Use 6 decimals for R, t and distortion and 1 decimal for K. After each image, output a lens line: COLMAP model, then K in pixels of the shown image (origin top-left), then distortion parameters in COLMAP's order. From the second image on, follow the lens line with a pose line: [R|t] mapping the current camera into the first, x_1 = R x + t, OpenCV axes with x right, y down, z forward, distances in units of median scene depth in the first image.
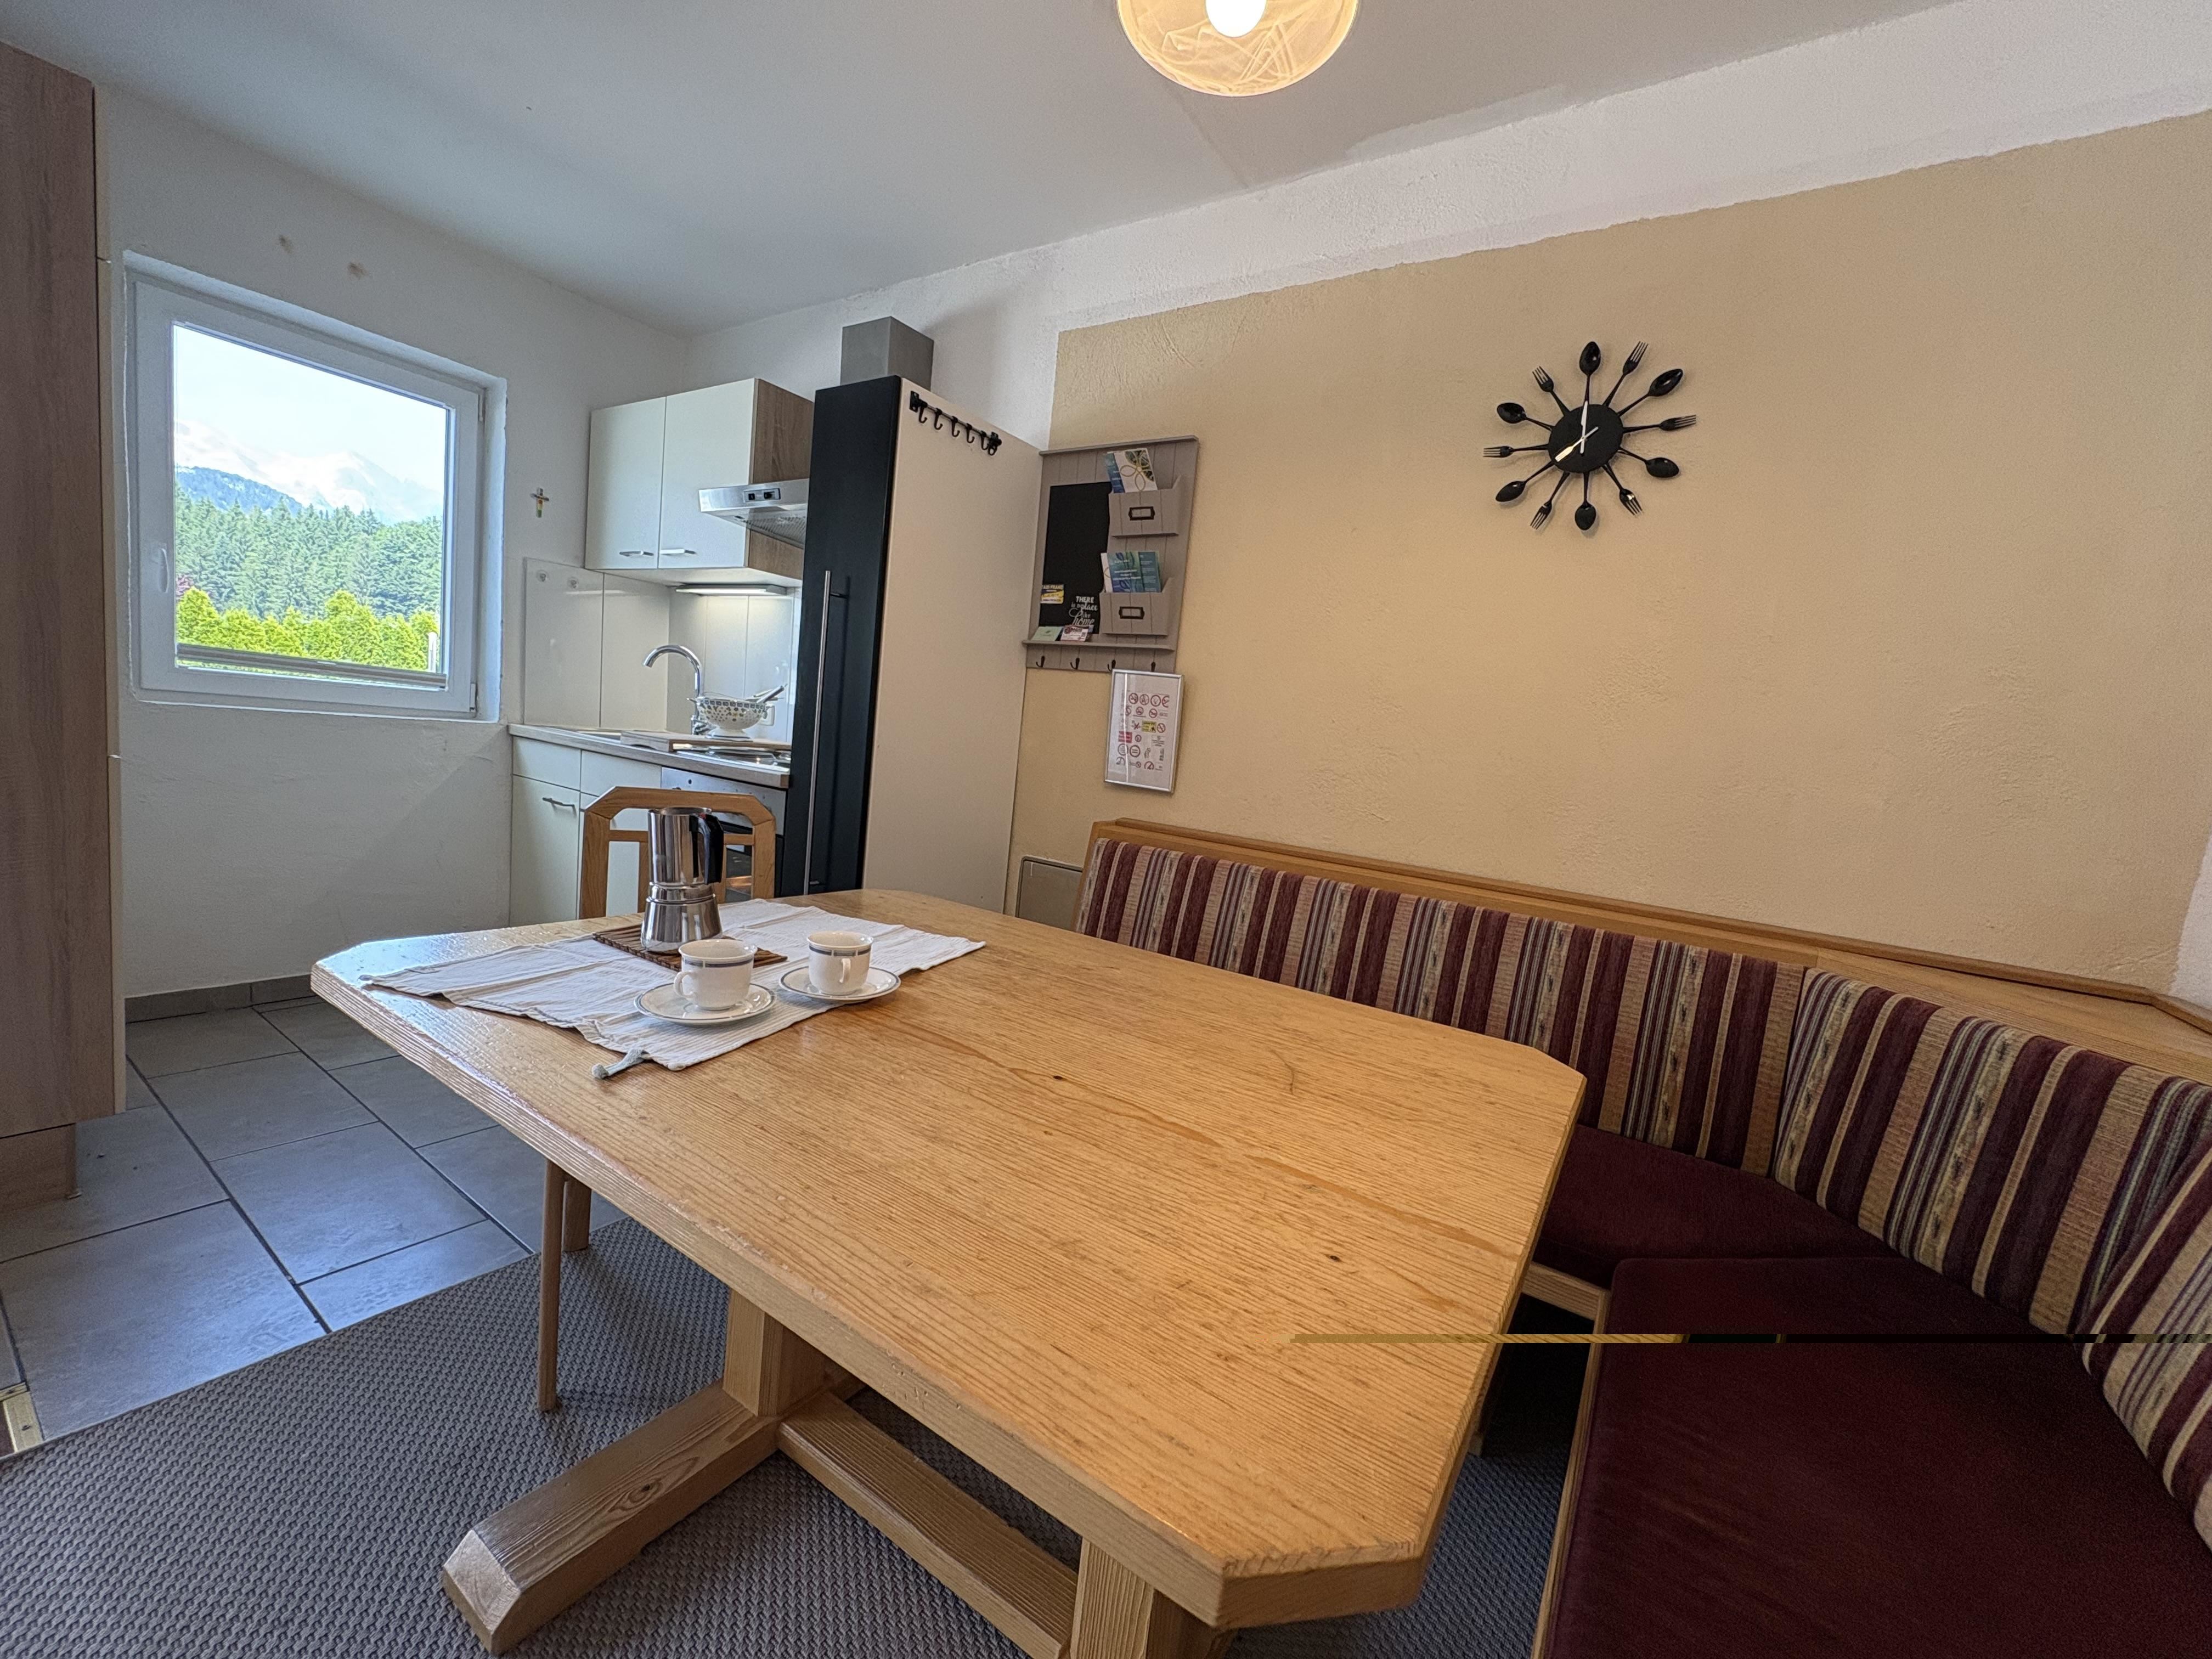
lens RADIAL K [[883.5, 0, 1106.0], [0, 883.5, 829.5], [0, 0, 1]] dist [-0.000228, 0.000120]
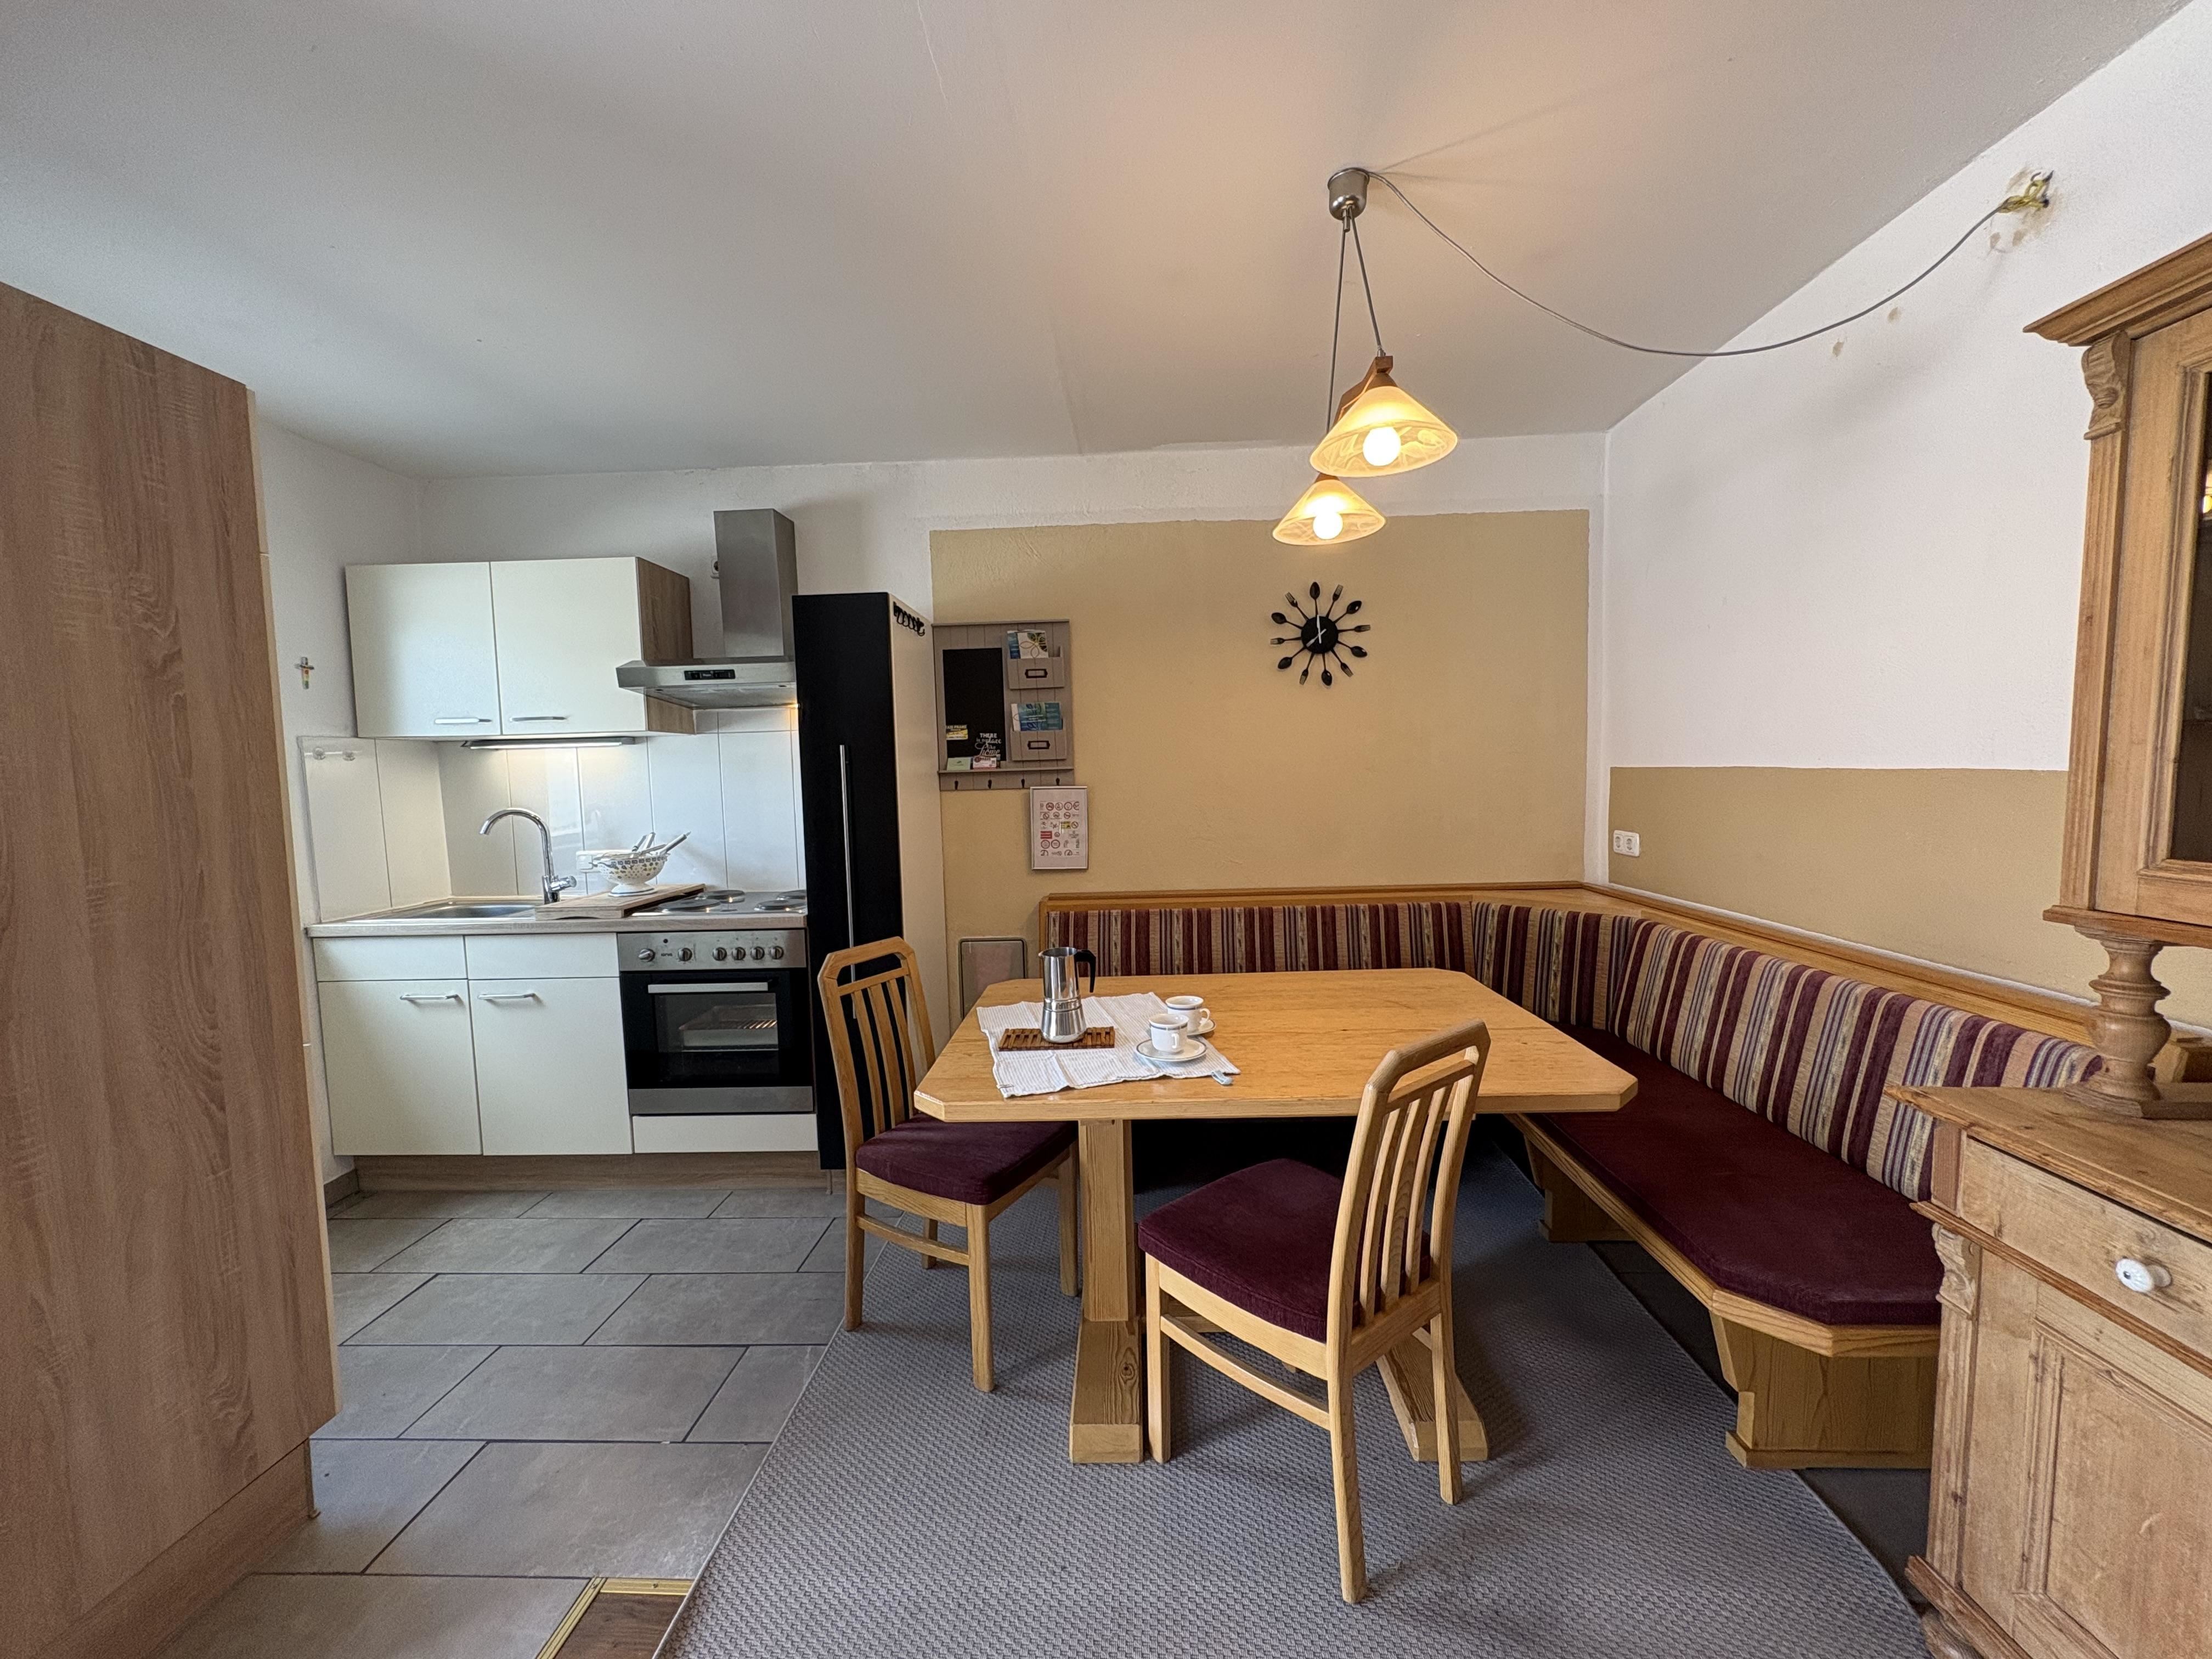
lens RADIAL K [[883.5, 0, 1106.0], [0, 883.5, 829.5], [0, 0, 1]] dist [-0.000228, 0.000120]
pose [[0.843094, -0.162584, 0.512600, -0.645123], [0.174304, 0.984361, 0.025530, -0.142720], [-0.508734, 0.067824, 0.858248, -0.228815]]
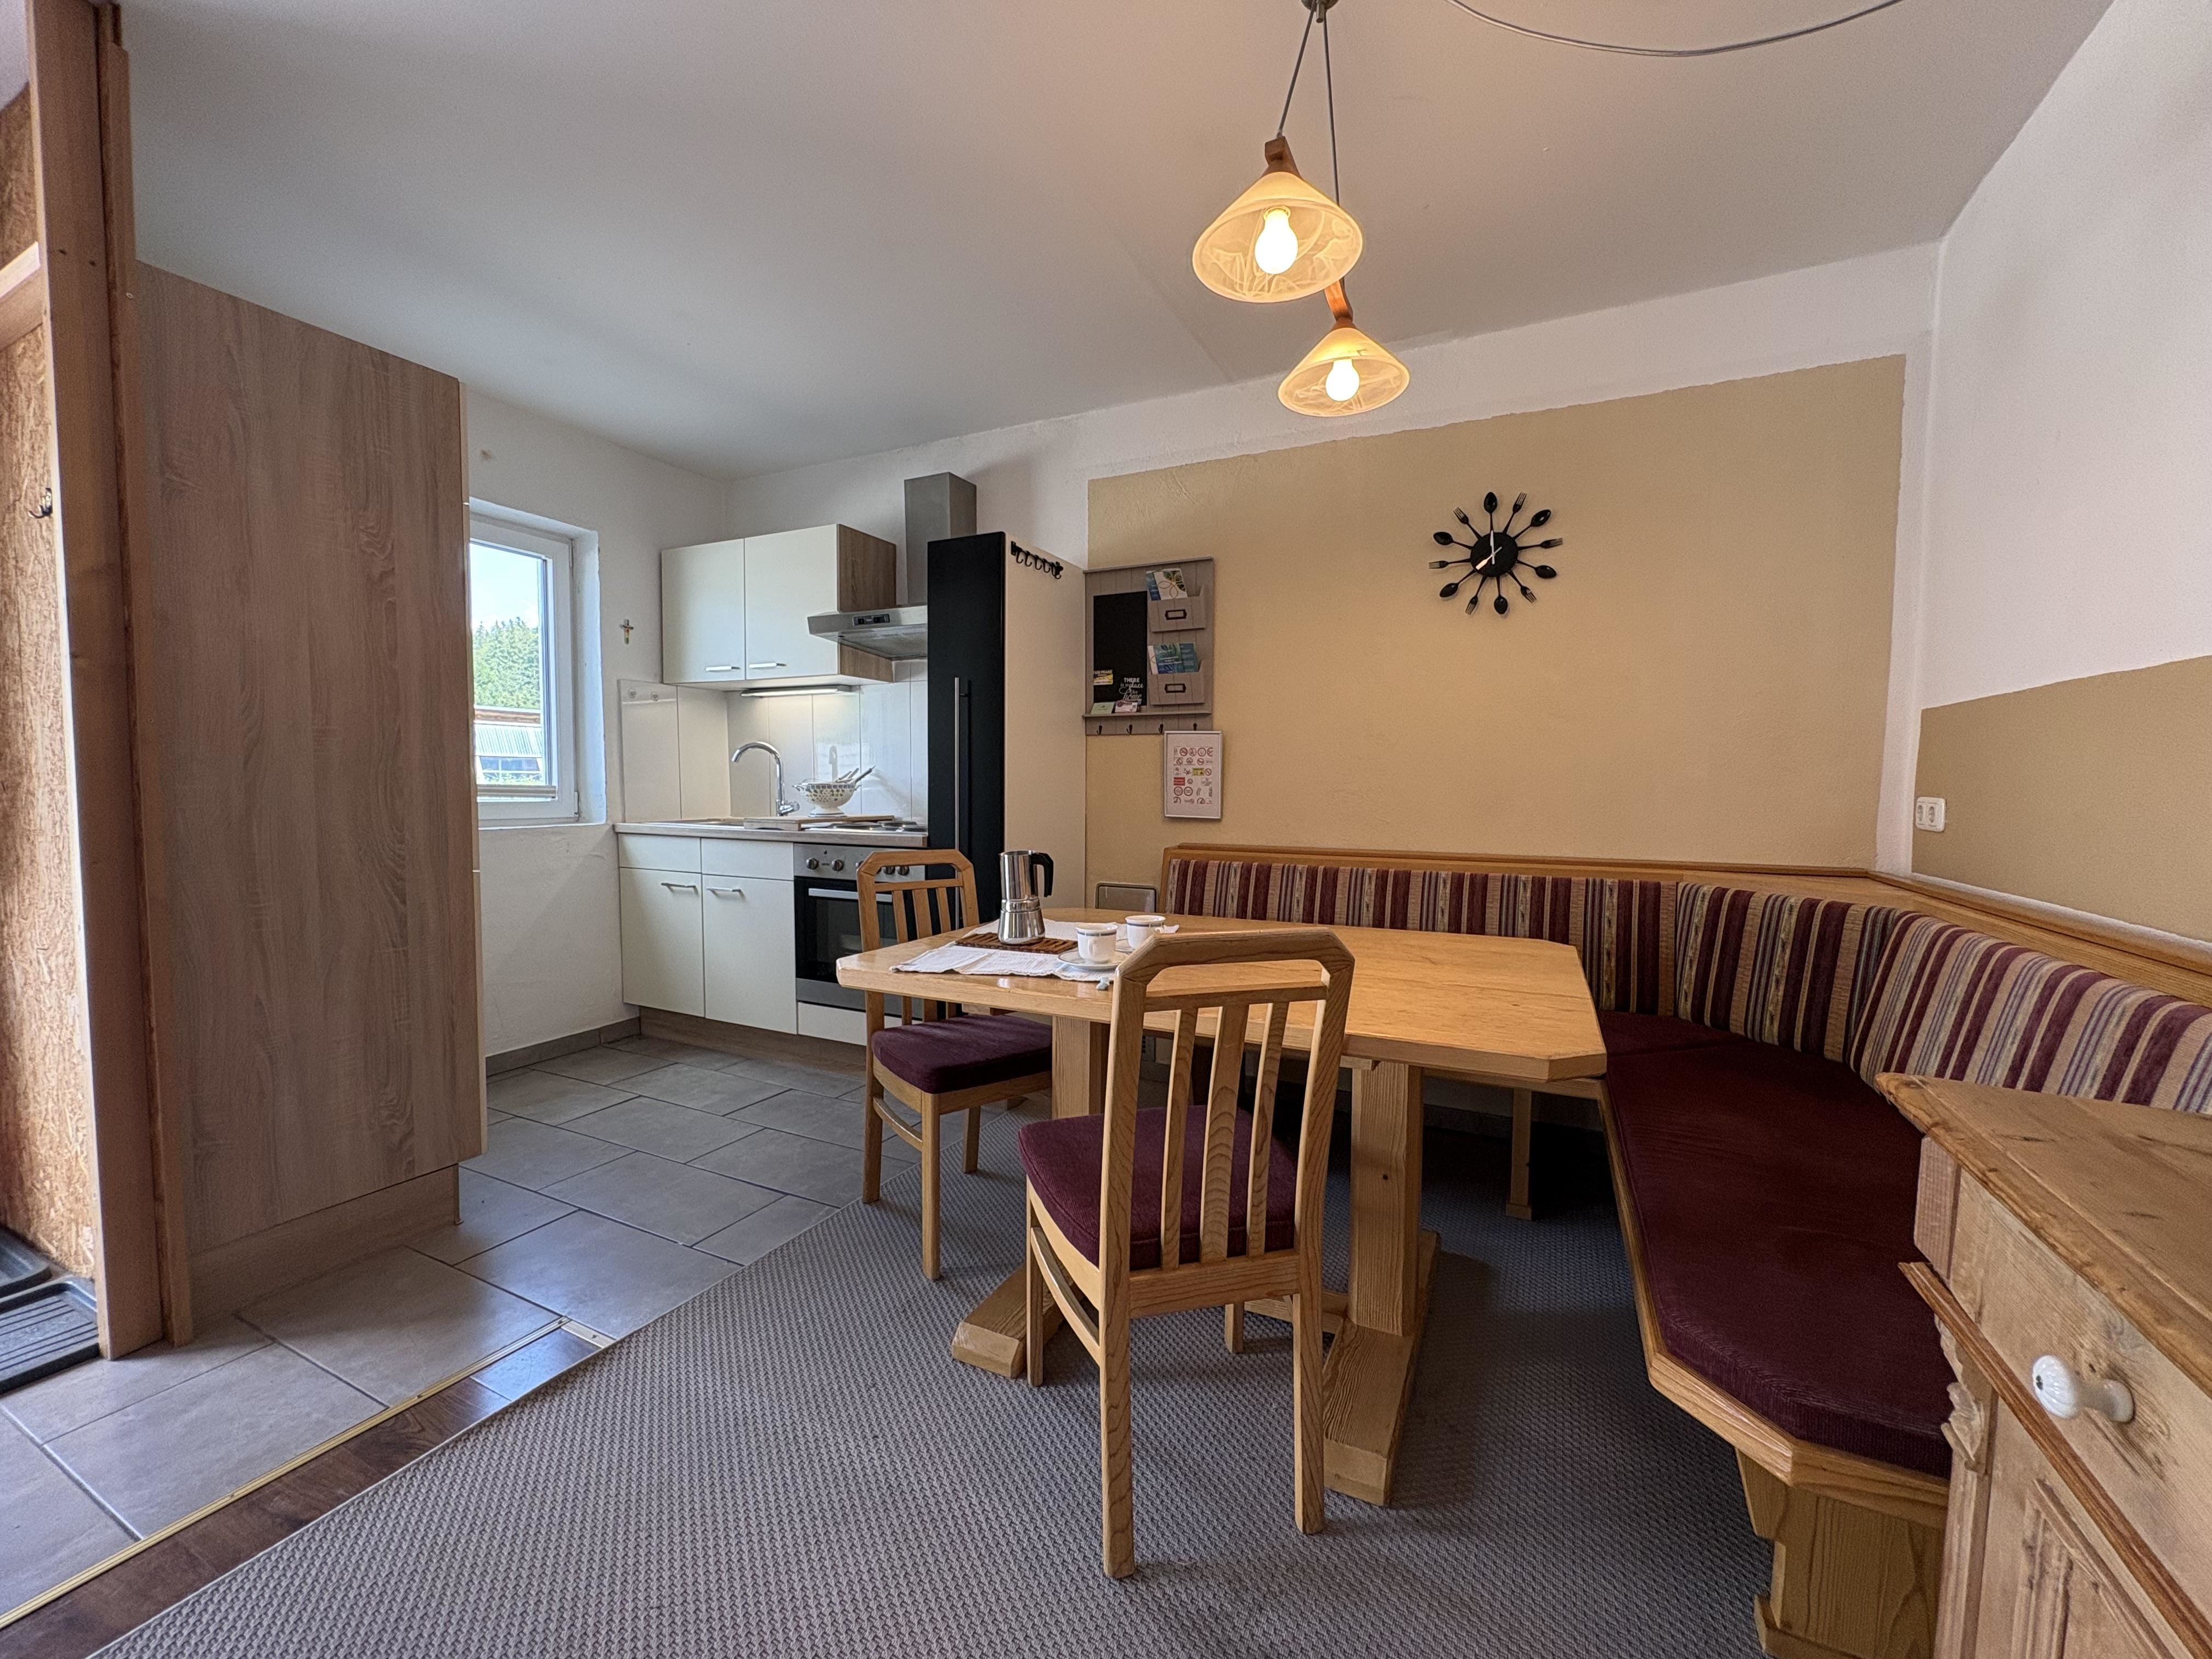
lens RADIAL K [[883.5, 0, 1106.0], [0, 883.5, 829.5], [0, 0, 1]] dist [-0.000228, 0.000120]
pose [[0.986328, -0.103751, 0.128032, -0.283796], [0.110162, 0.992937, -0.044039, 0.013247], [-0.122559, 0.057542, 0.990792, -0.309783]]
